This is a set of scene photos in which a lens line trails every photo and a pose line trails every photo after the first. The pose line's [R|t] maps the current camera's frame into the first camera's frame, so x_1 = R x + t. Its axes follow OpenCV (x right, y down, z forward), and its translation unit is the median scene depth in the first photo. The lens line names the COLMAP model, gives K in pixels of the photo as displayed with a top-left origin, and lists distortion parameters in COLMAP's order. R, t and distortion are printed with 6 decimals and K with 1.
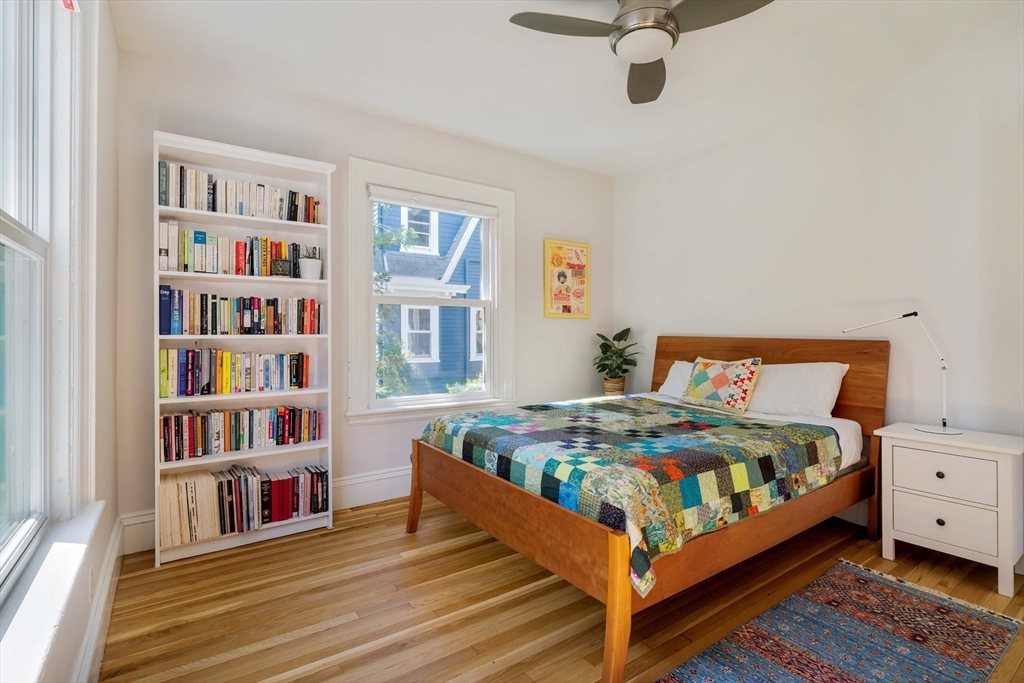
lens RADIAL K [[503.4, 0, 512.4], [0, 503.4, 334.3], [0, 0, 1]] dist [0.002883, 0.000228]
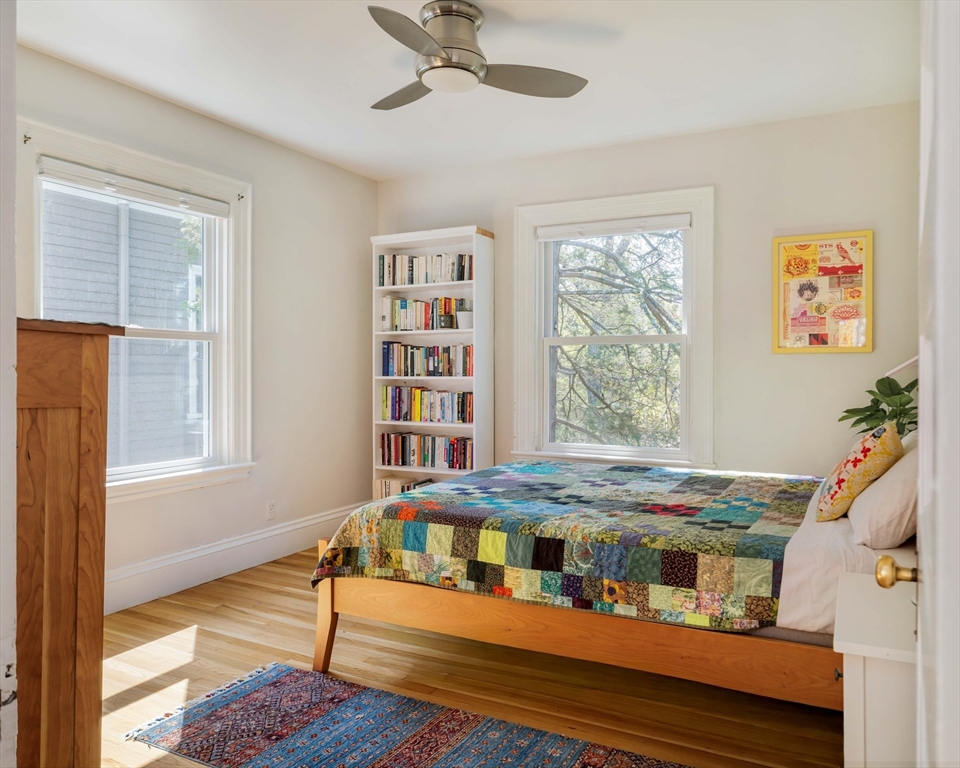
lens RADIAL K [[693.0, 0, 475.7], [0, 693.0, 377.2], [0, 0, 1]] dist [0.008754, 0.007526]
pose [[0.445561, 0.007139, -0.895223, 1.082236], [-0.004138, 0.999974, 0.005915, -0.007777], [0.895242, 0.001069, 0.445578, 0.326971]]
